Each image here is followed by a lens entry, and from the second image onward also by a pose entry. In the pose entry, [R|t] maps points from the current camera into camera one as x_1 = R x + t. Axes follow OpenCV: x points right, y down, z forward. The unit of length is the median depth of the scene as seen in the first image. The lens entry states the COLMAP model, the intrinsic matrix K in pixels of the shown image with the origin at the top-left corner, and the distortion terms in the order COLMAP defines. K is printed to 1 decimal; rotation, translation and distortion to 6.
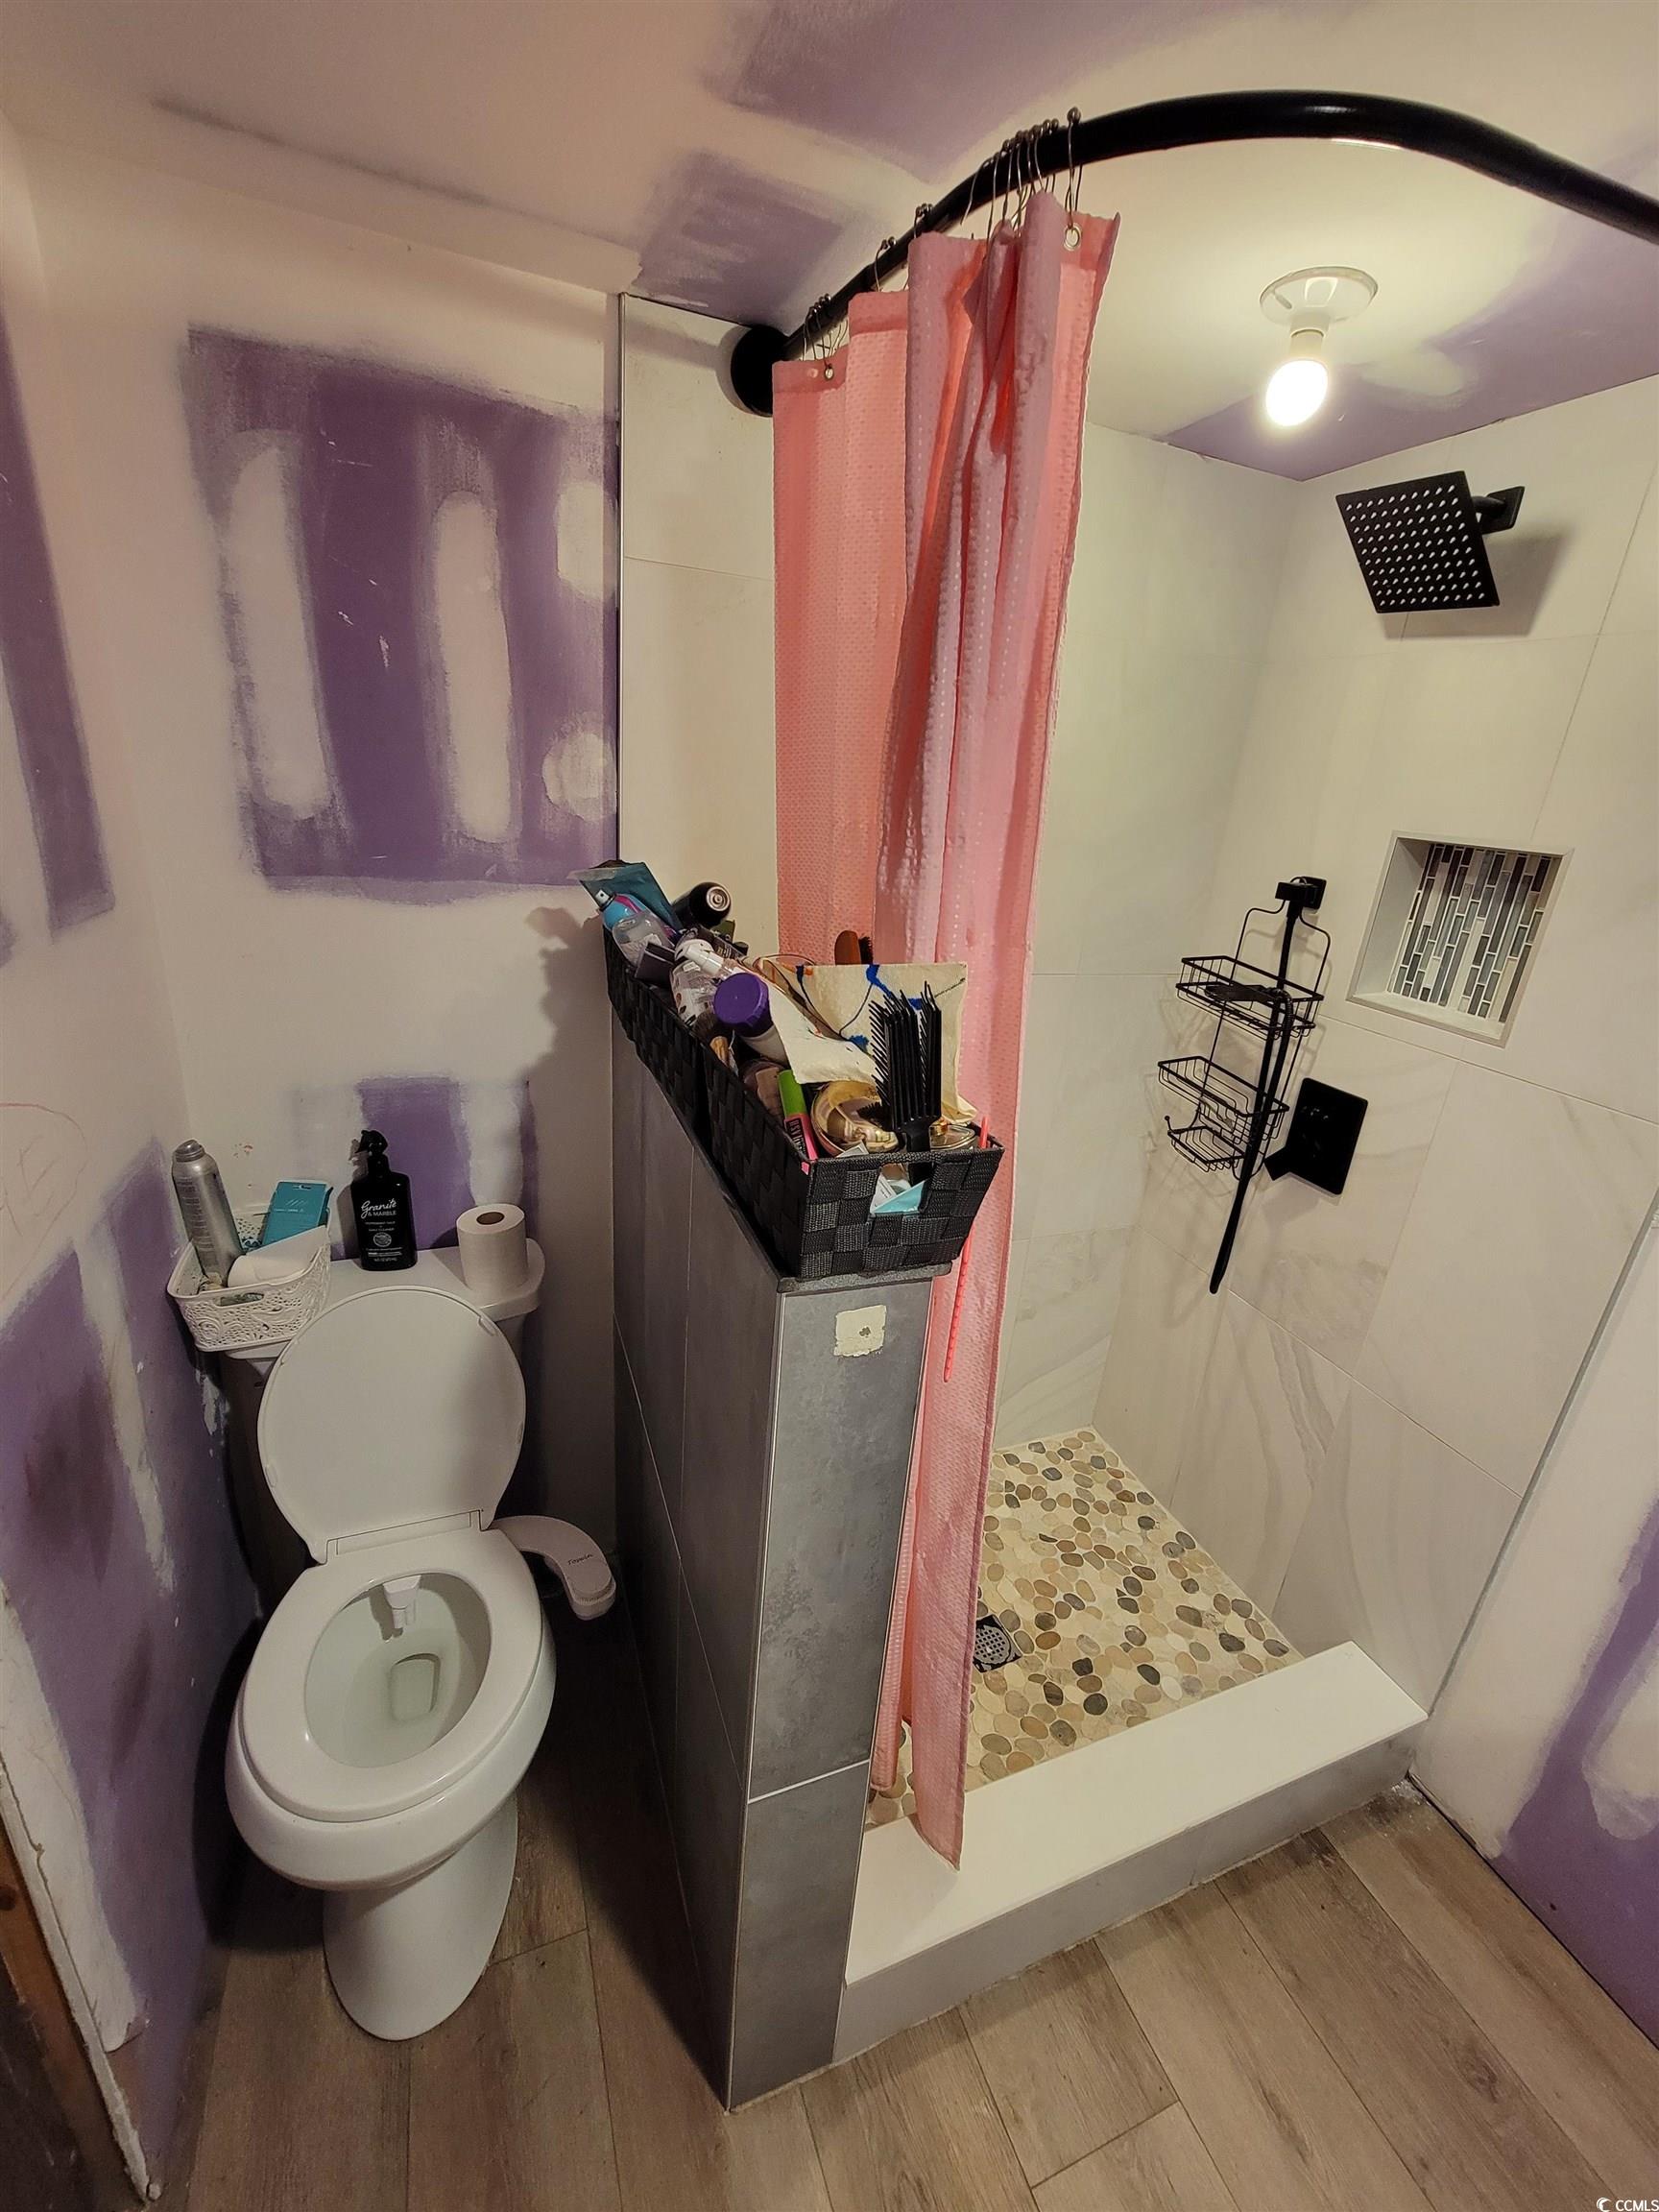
lens RADIAL K [[907.9, 0, 830.3], [0, 907.9, 1095.2], [0, 0, 1]] dist [-0.007793, 0.002805]
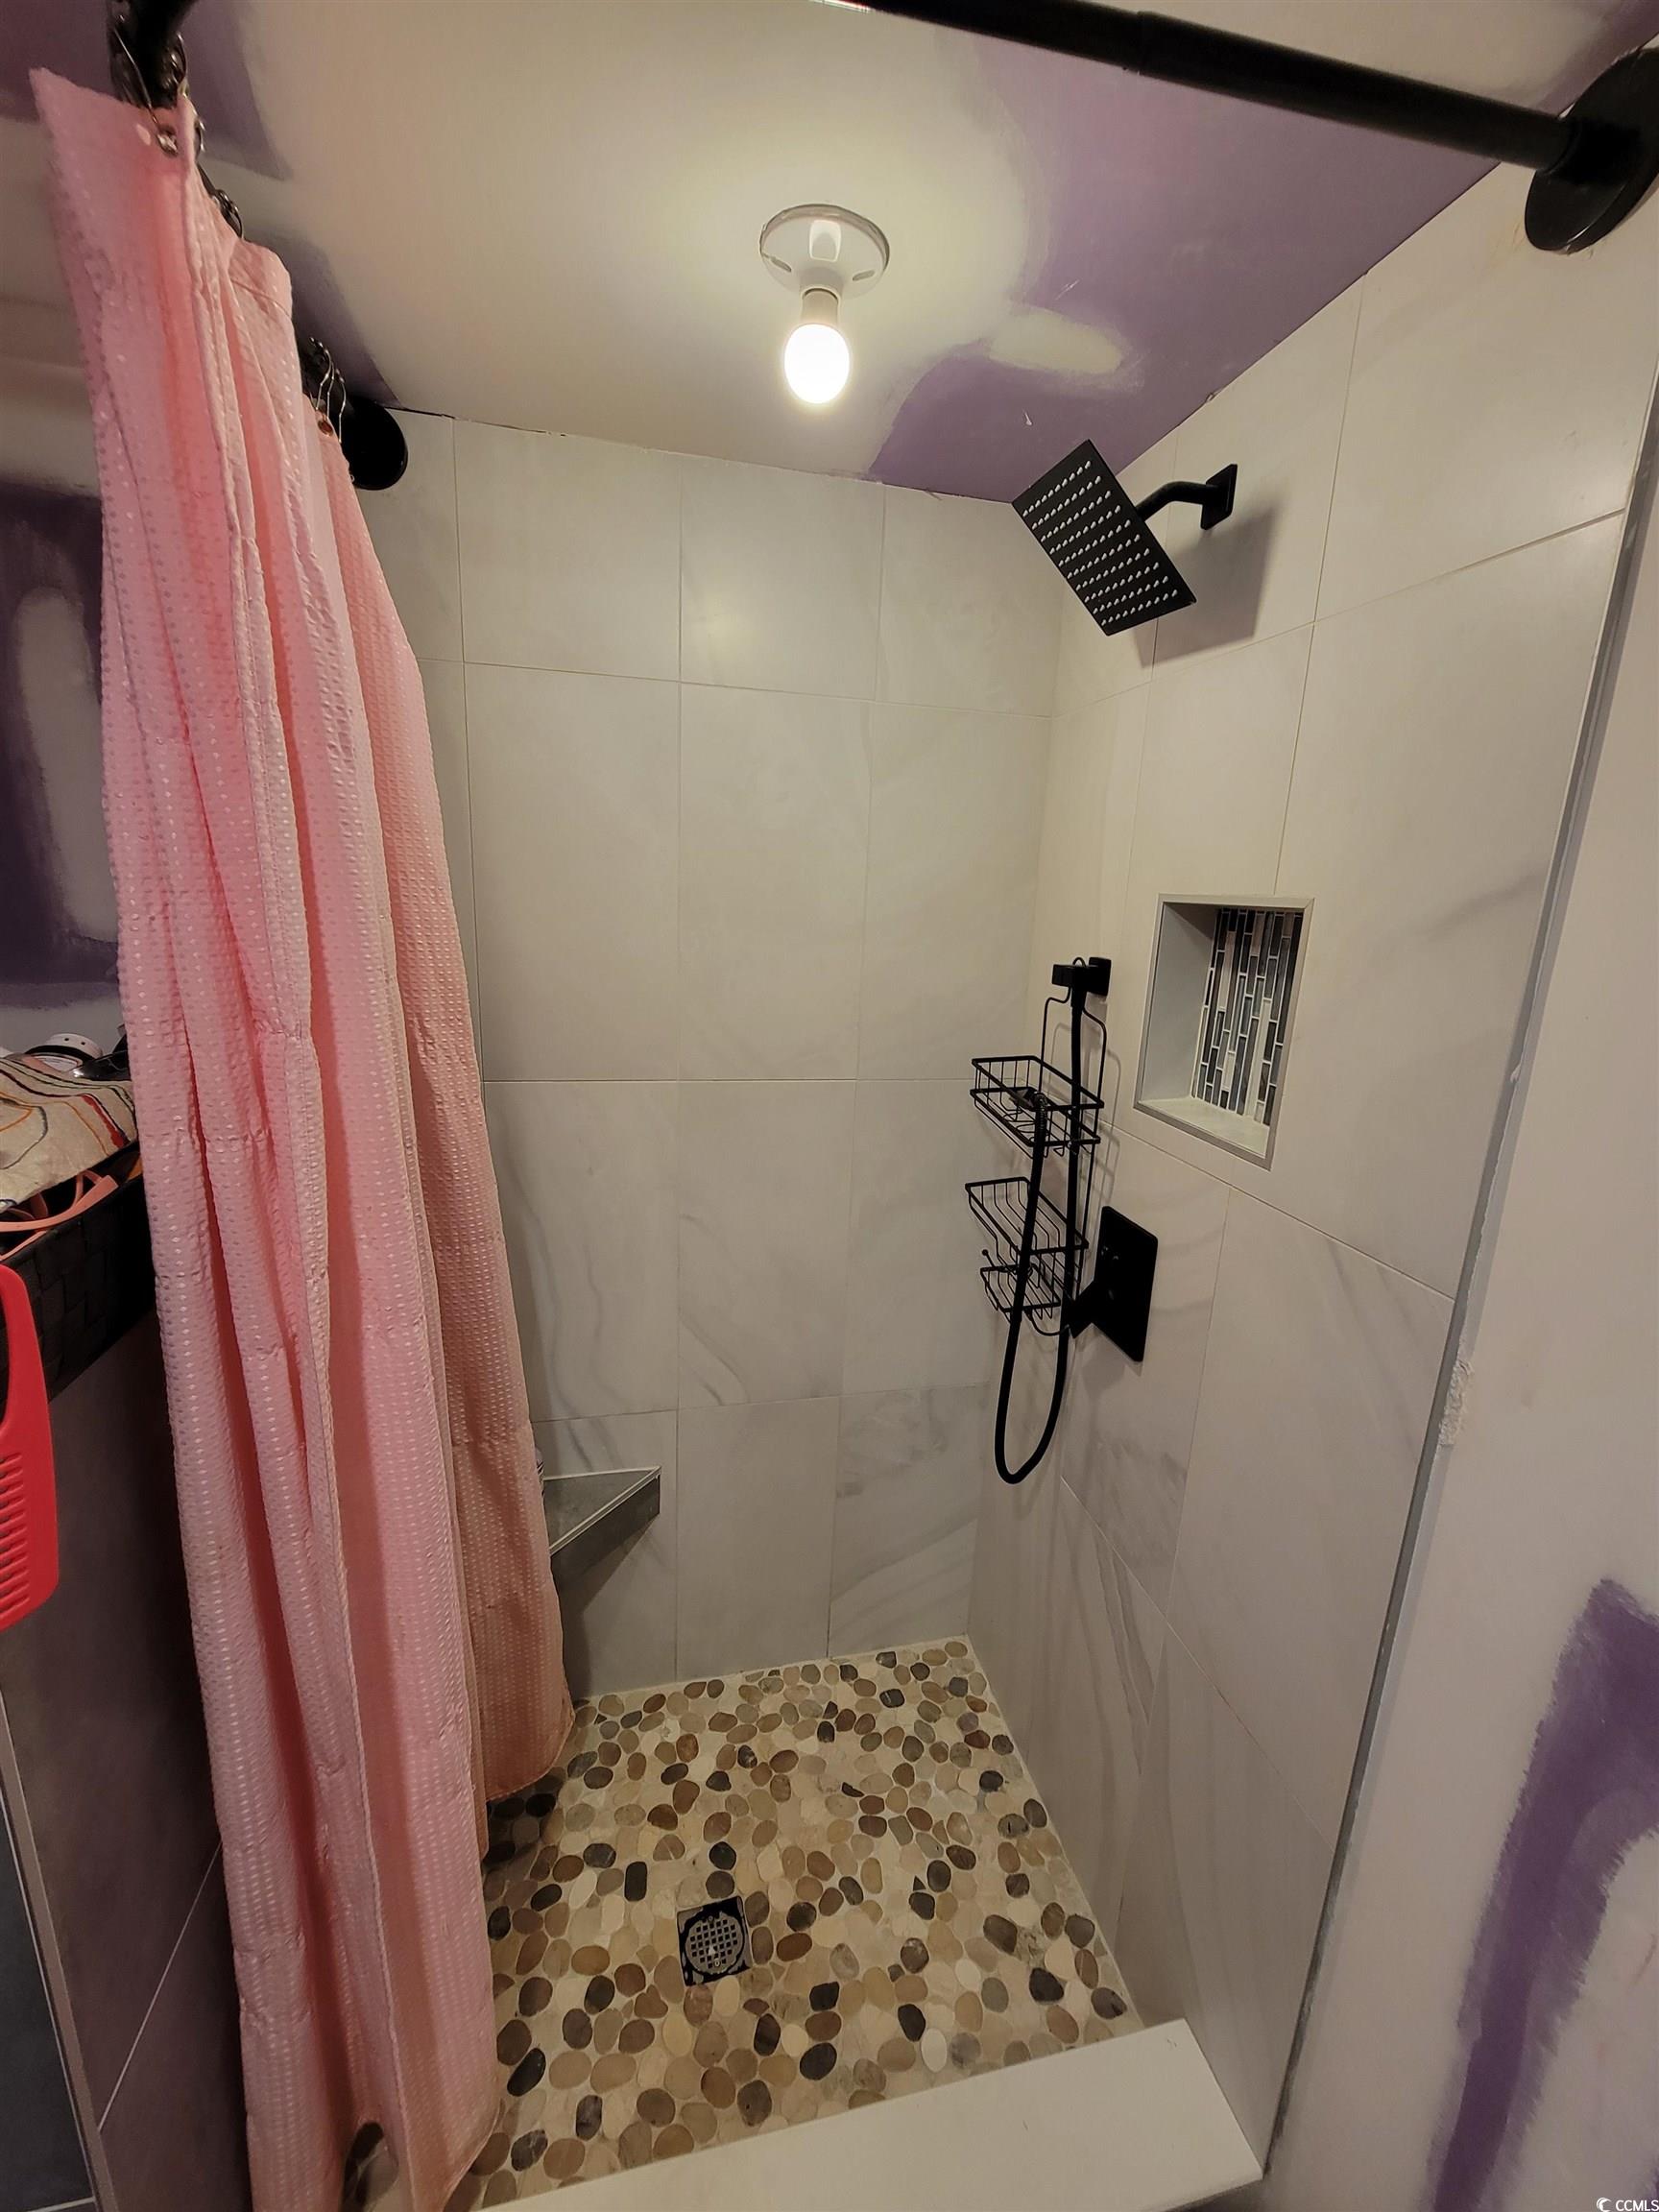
lens RADIAL K [[907.9, 0, 830.3], [0, 907.9, 1095.2], [0, 0, 1]] dist [-0.007793, 0.002805]
pose [[0.987525, -0.004910, -0.157385, 0.401569], [-0.015033, 0.992009, -0.125271, -0.012564], [0.156742, 0.126074, 0.979560, 0.175227]]
